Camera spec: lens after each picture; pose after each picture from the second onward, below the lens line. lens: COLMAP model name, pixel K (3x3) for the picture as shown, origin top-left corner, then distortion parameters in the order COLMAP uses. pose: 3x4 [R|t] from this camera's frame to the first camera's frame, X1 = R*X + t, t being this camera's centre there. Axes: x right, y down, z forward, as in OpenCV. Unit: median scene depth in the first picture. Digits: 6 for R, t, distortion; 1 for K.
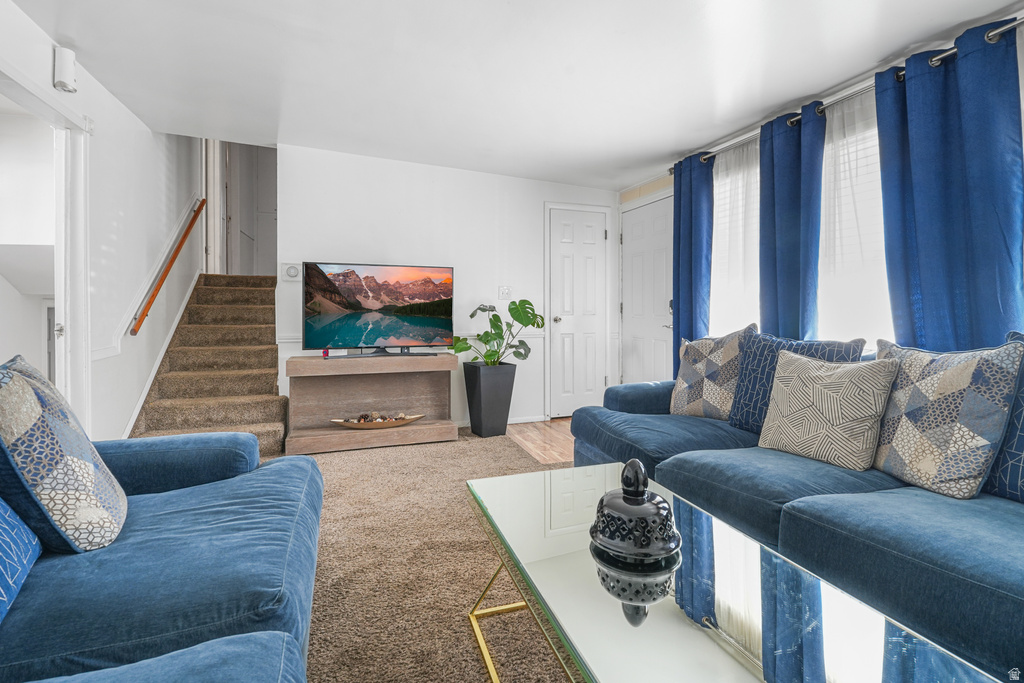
lens RADIAL K [[477.4, 0, 520.6], [0, 477.4, 312.6], [0, 0, 1]] dist [0.001277, -0.000773]
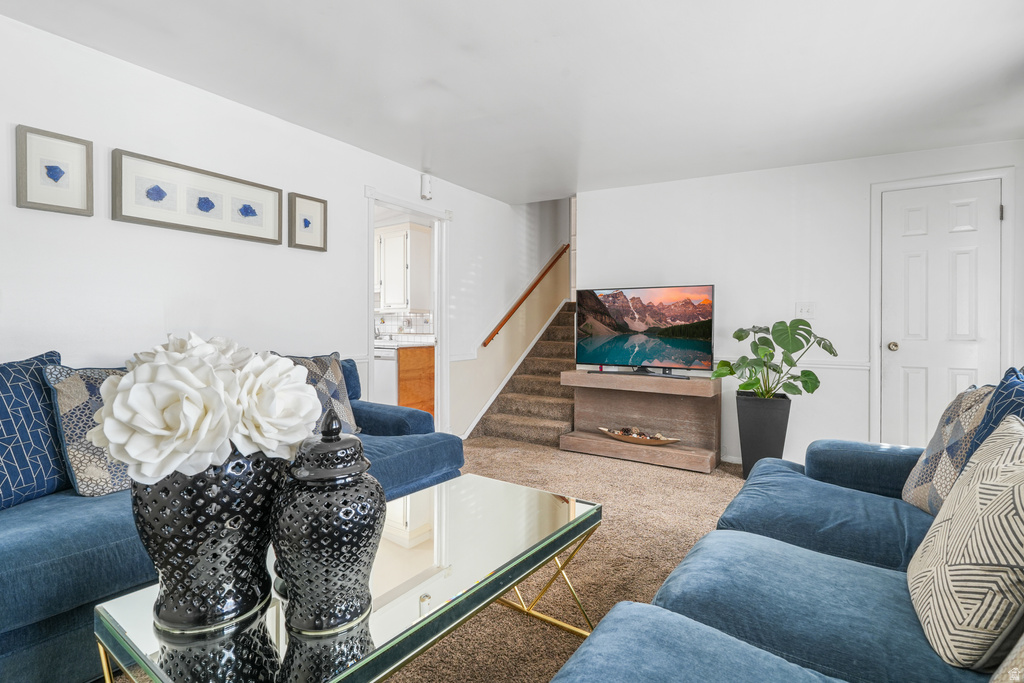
lens RADIAL K [[477.4, 0, 522.1], [0, 477.4, 341.5], [0, 0, 1]] dist [0.001277, -0.000773]
pose [[0.601723, 0.024934, -0.798315, 0.376034], [-0.010696, 0.999675, 0.023161, -0.004590], [0.798633, -0.005398, 0.601794, 0.157816]]
